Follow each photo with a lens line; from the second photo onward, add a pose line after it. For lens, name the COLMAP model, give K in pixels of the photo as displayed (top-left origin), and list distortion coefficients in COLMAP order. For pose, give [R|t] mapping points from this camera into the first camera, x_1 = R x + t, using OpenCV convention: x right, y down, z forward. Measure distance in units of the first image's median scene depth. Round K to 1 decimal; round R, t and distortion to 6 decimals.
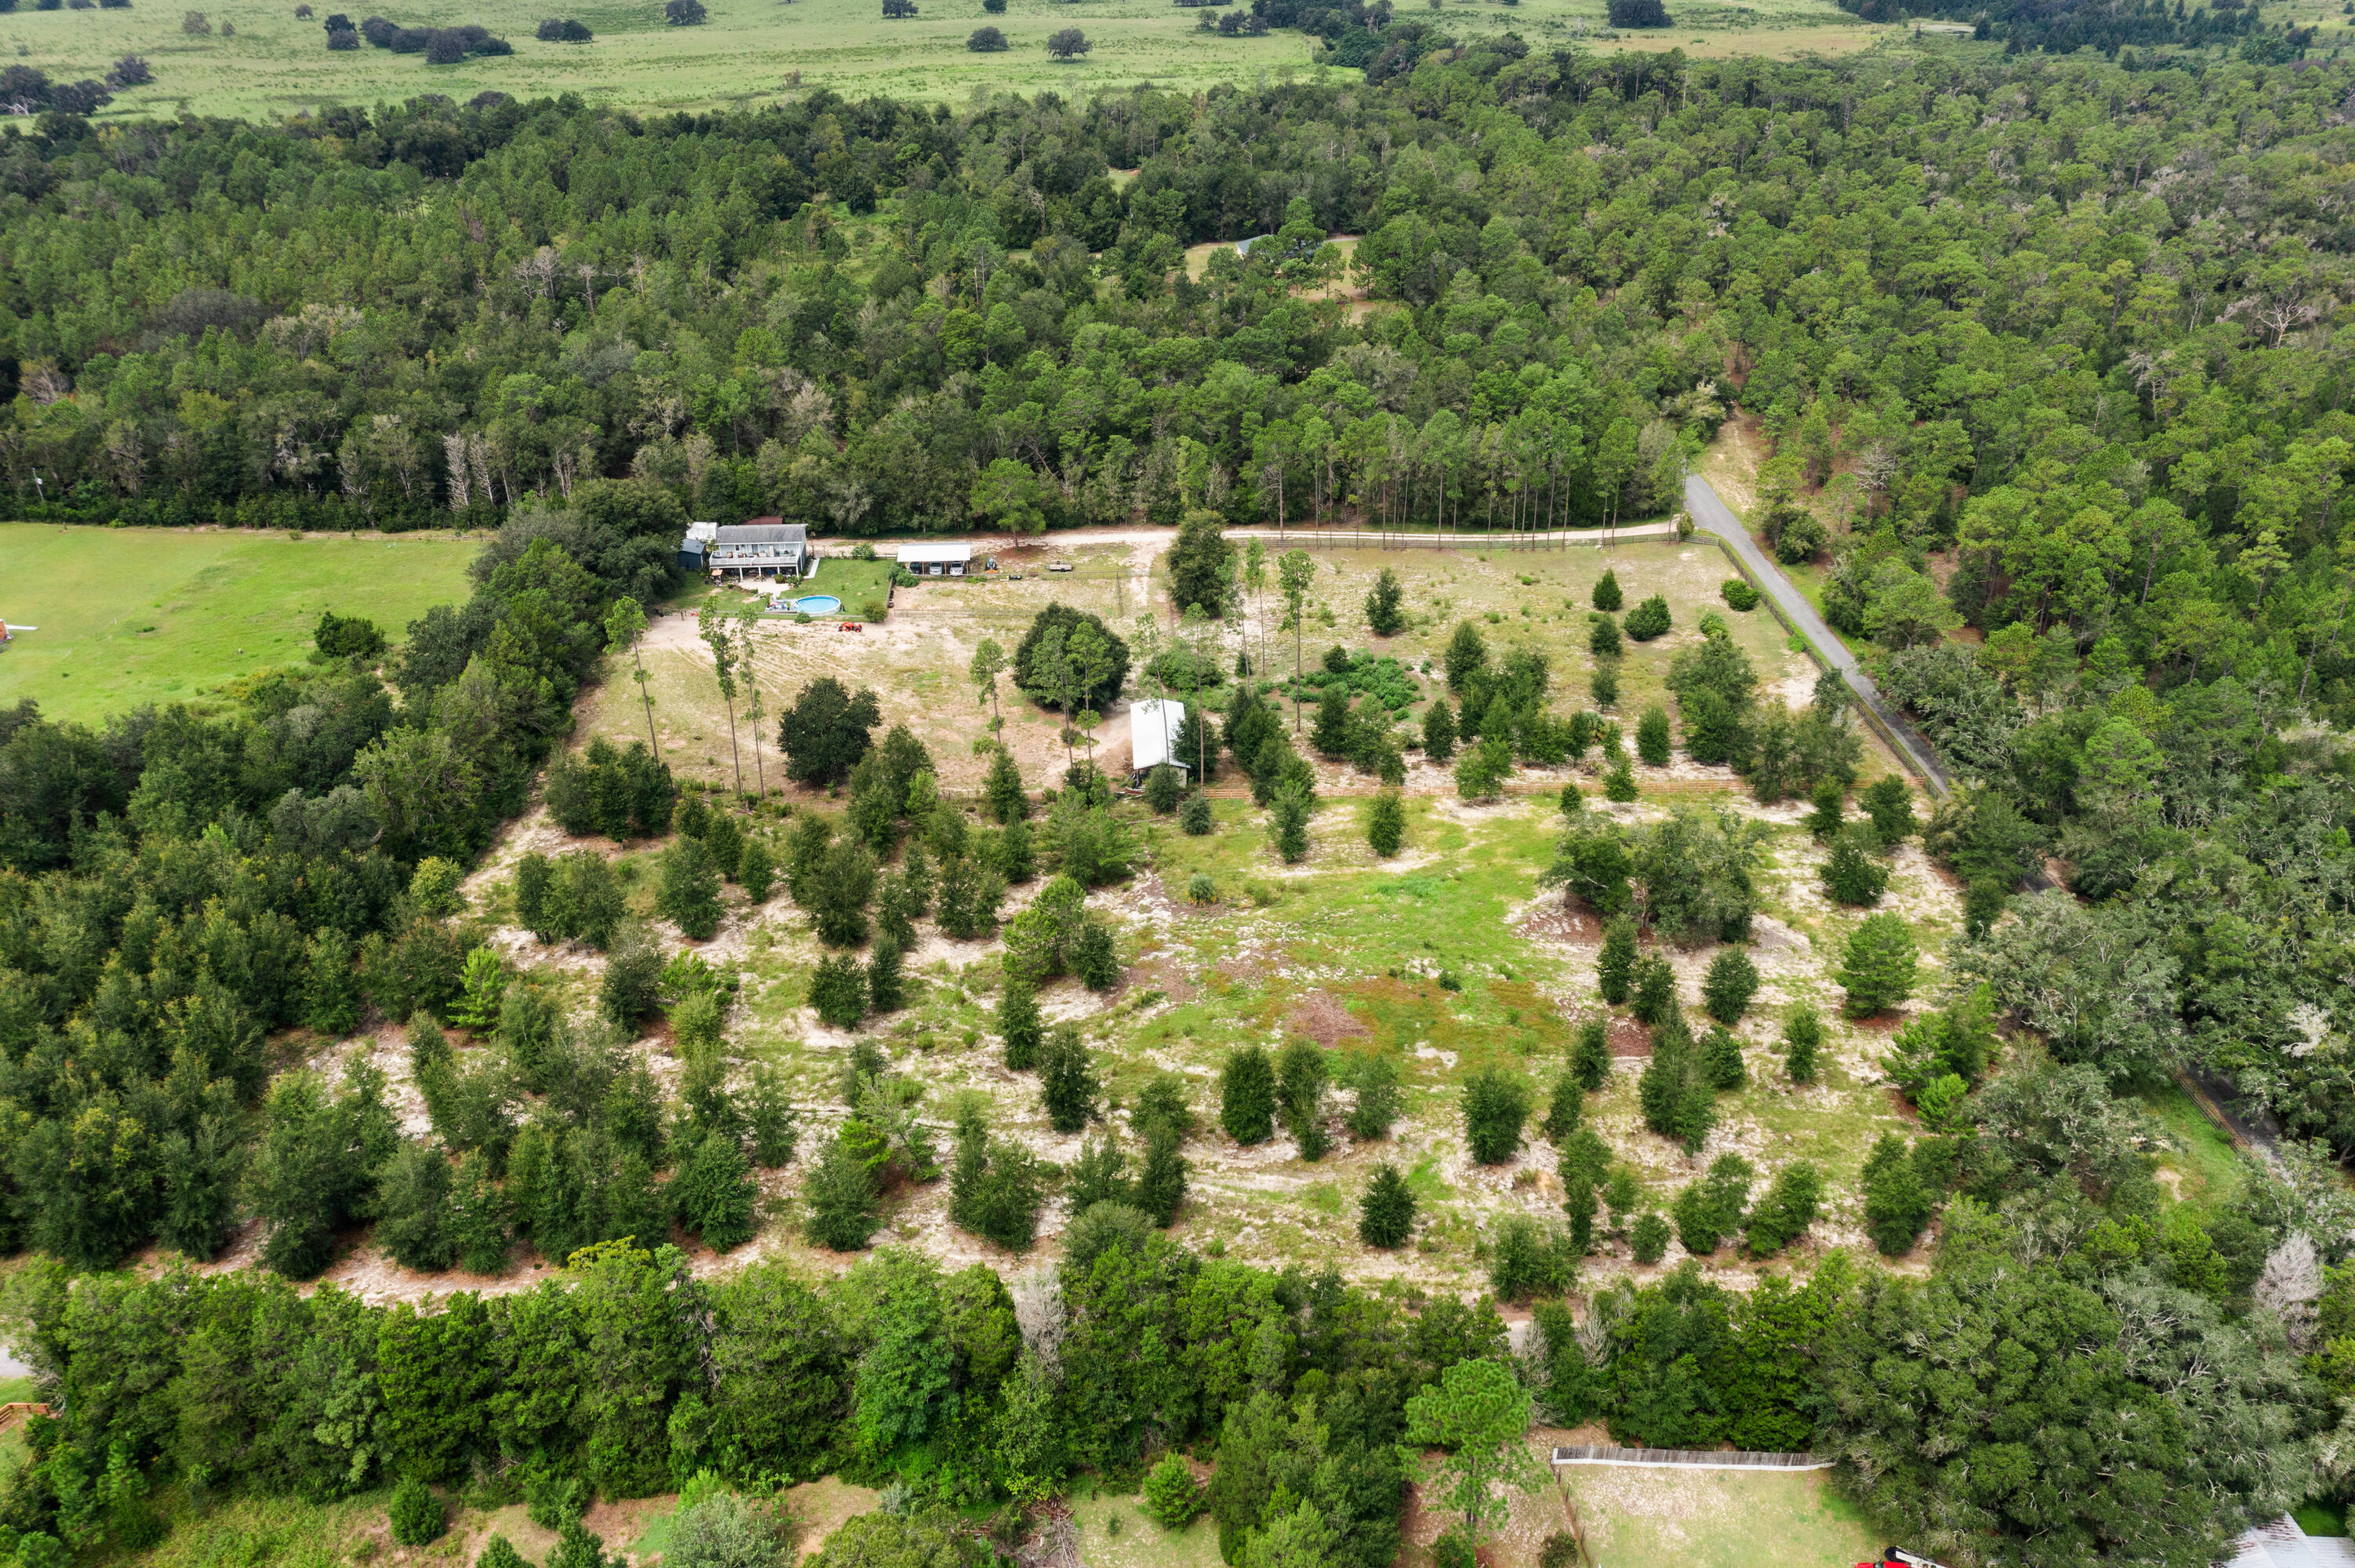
lens RADIAL K [[1853.7, 0, 1169.1], [0, 1853.7, 795.6], [0, 0, 1]] dist [-0.010681, 0.015908]
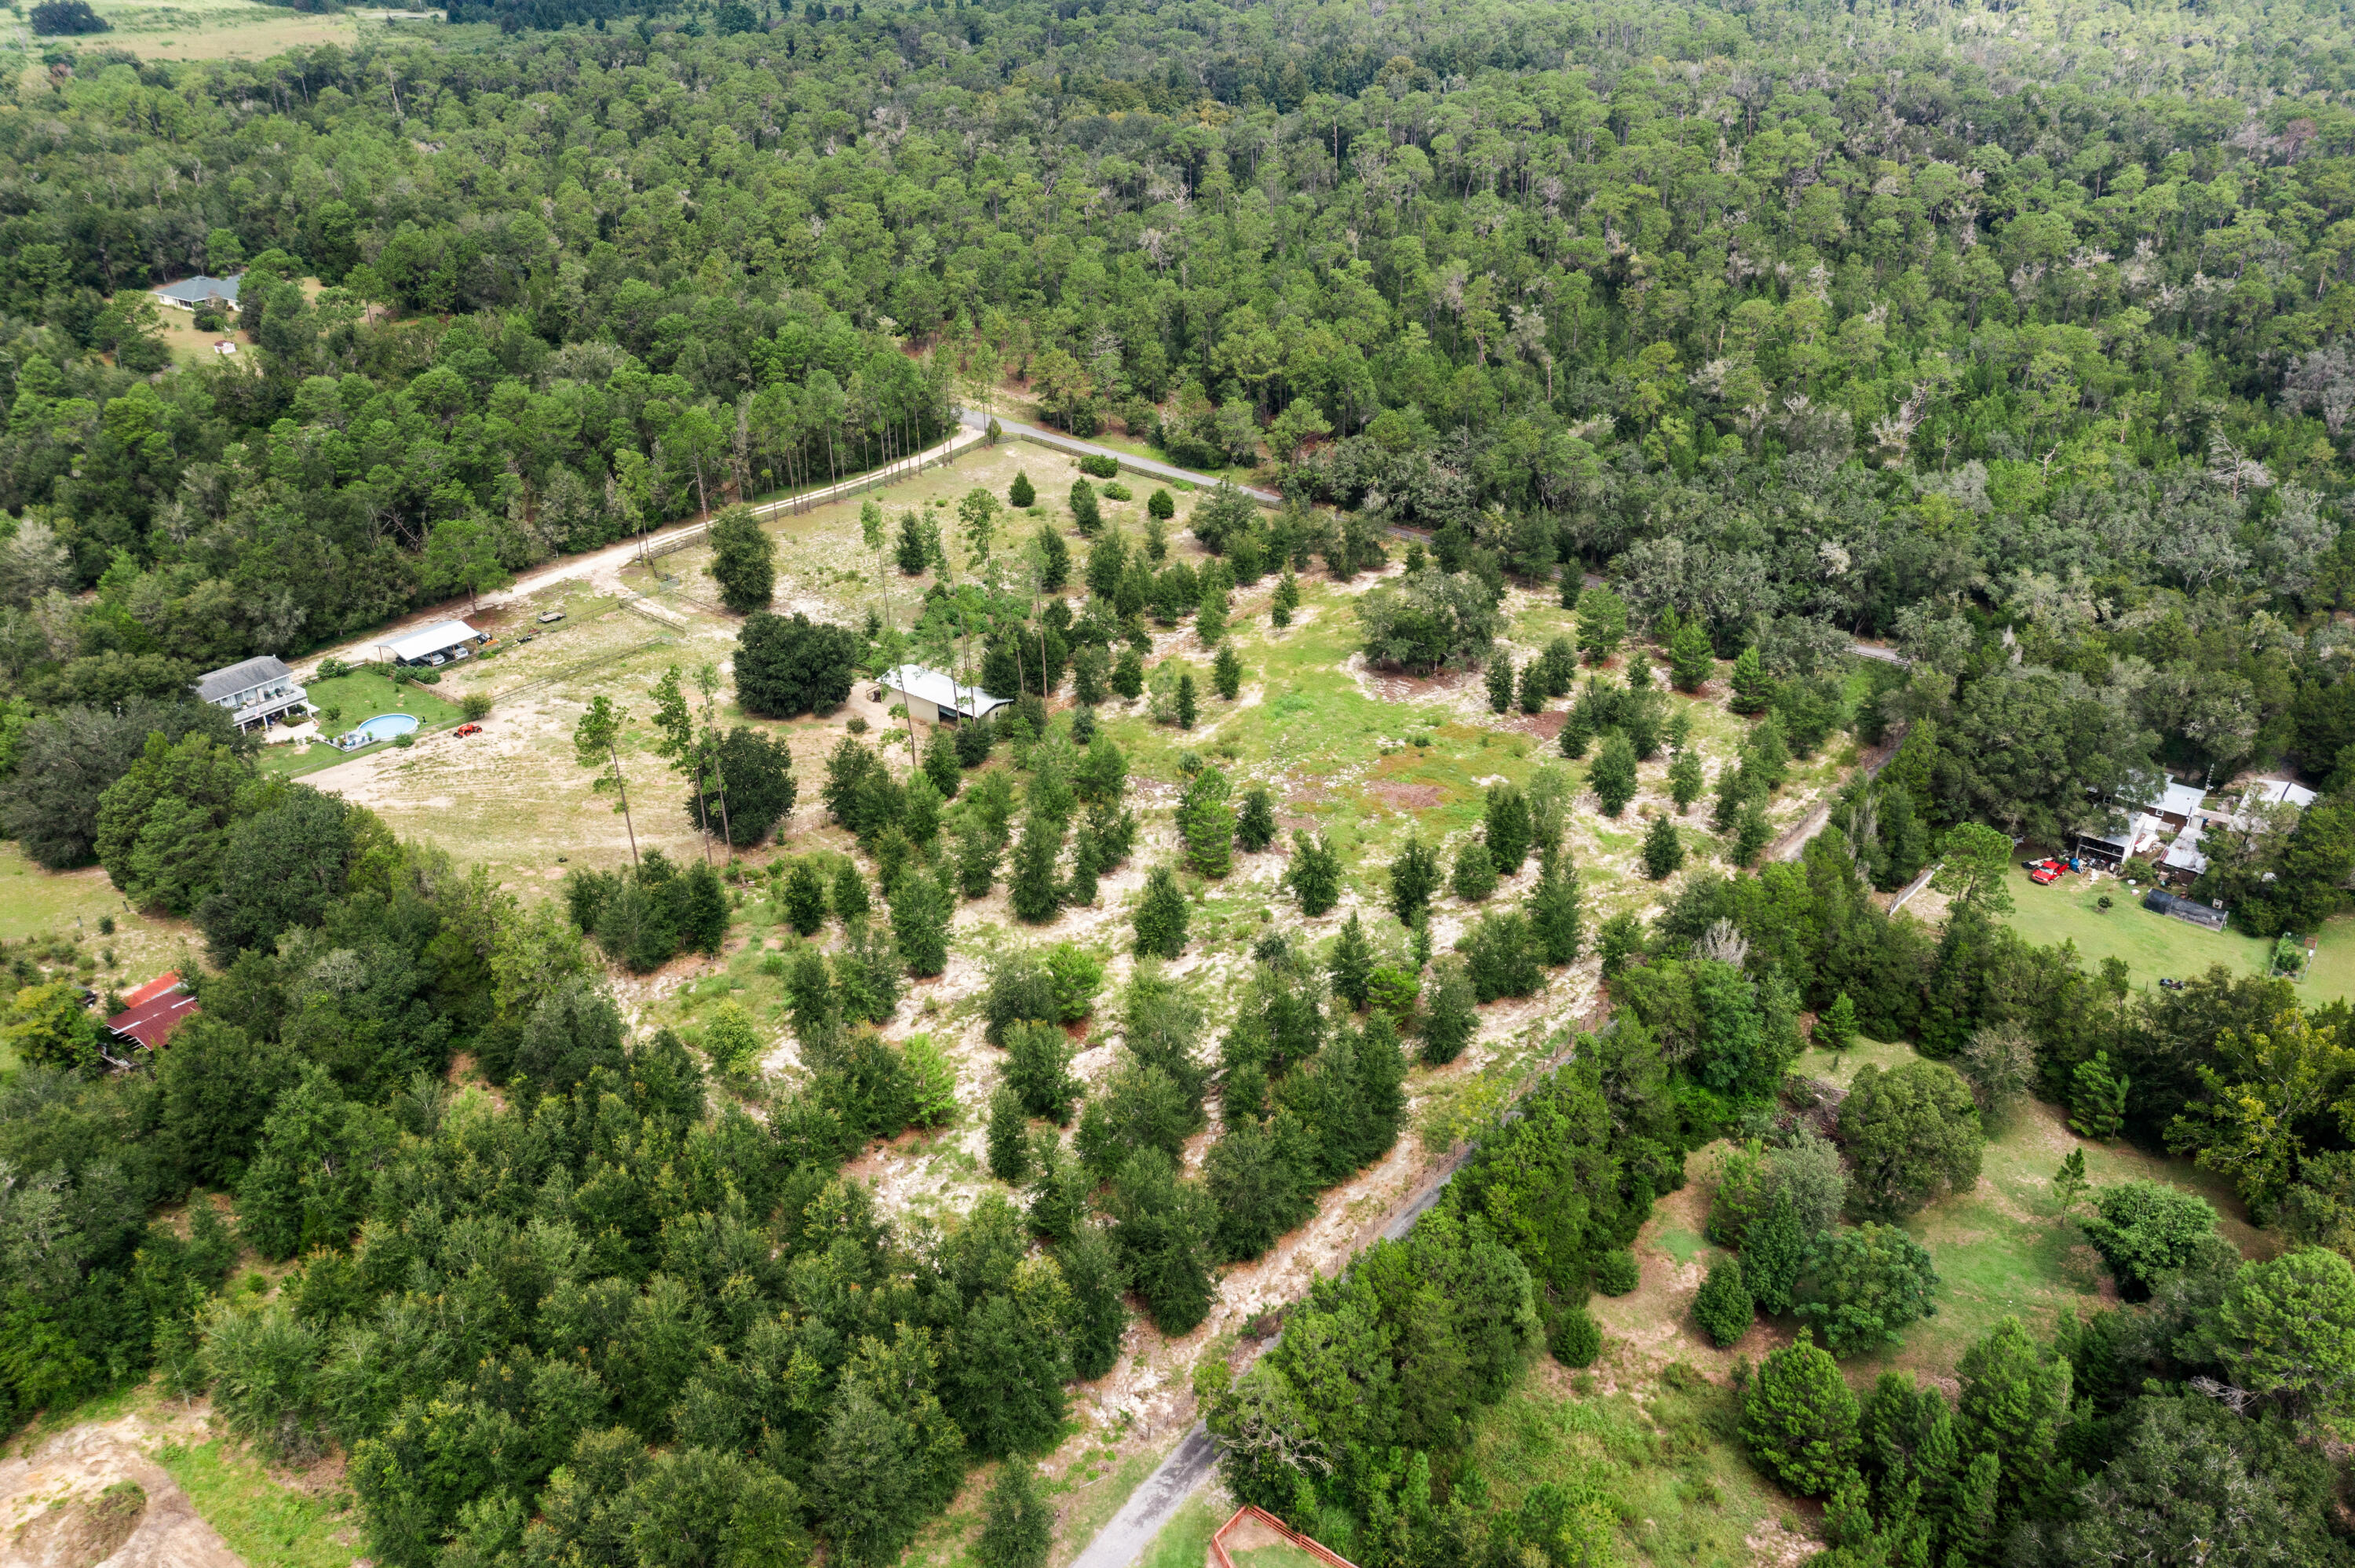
lens RADIAL K [[1853.7, 0, 1162.4], [0, 1853.7, 778.6], [0, 0, 1]] dist [-0.010681, 0.015908]
pose [[0.647141, -0.338917, 0.682894, -0.468020], [0.345001, 0.928973, 0.134106, -0.068208], [-0.679840, 0.148813, 0.718103, 0.191677]]
